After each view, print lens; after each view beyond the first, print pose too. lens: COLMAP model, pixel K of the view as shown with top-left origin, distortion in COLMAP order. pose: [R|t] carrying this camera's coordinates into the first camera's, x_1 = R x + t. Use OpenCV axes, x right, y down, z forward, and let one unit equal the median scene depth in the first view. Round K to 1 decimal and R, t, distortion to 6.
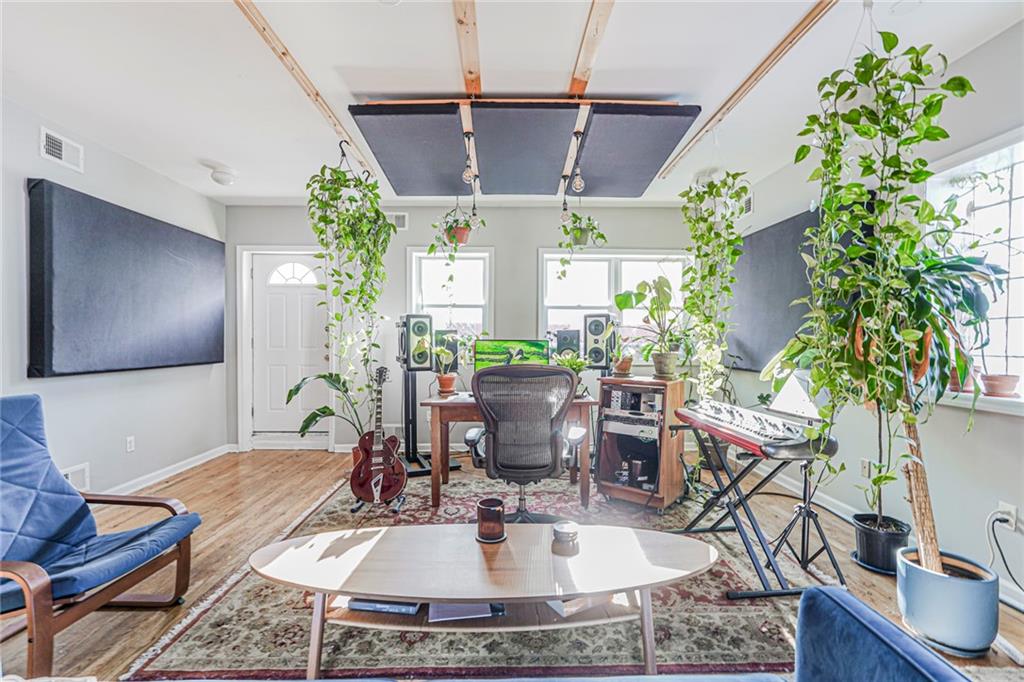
lens RADIAL K [[458.4, 0, 506.3], [0, 458.4, 344.6], [0, 0, 1]] dist [-0.004530, 0.002692]
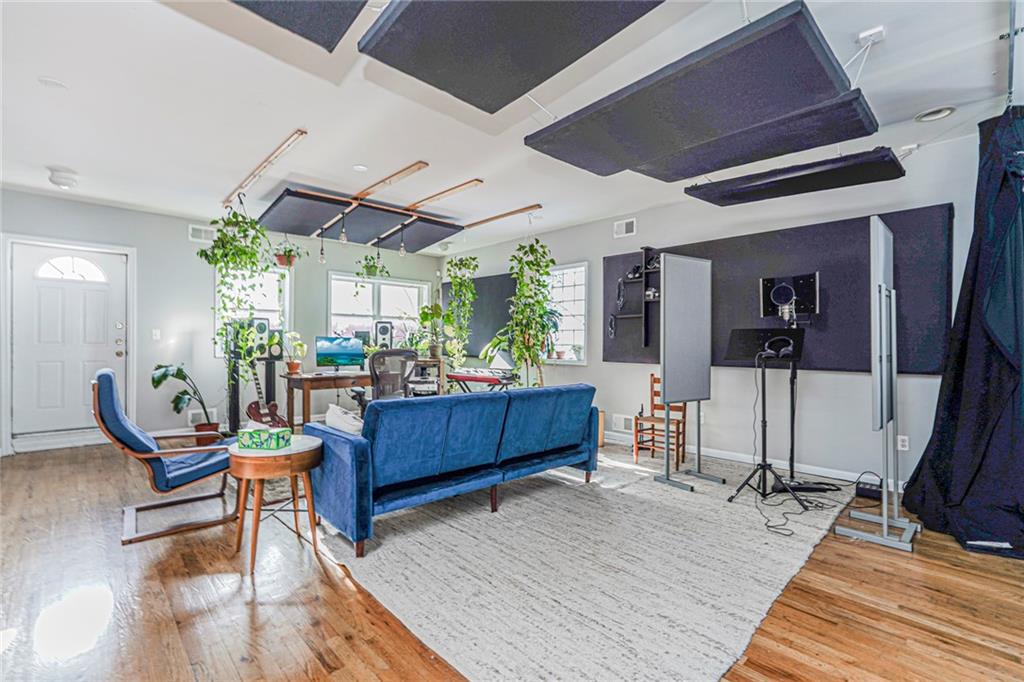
lens RADIAL K [[458.4, 0, 511.3], [0, 458.4, 343.1], [0, 0, 1]] dist [-0.004530, 0.002692]
pose [[0.748882, 0.003470, 0.662694, -0.805951], [0.002549, 0.999964, -0.008117, 0.031974], [-0.662698, 0.007768, 0.748846, -0.720098]]
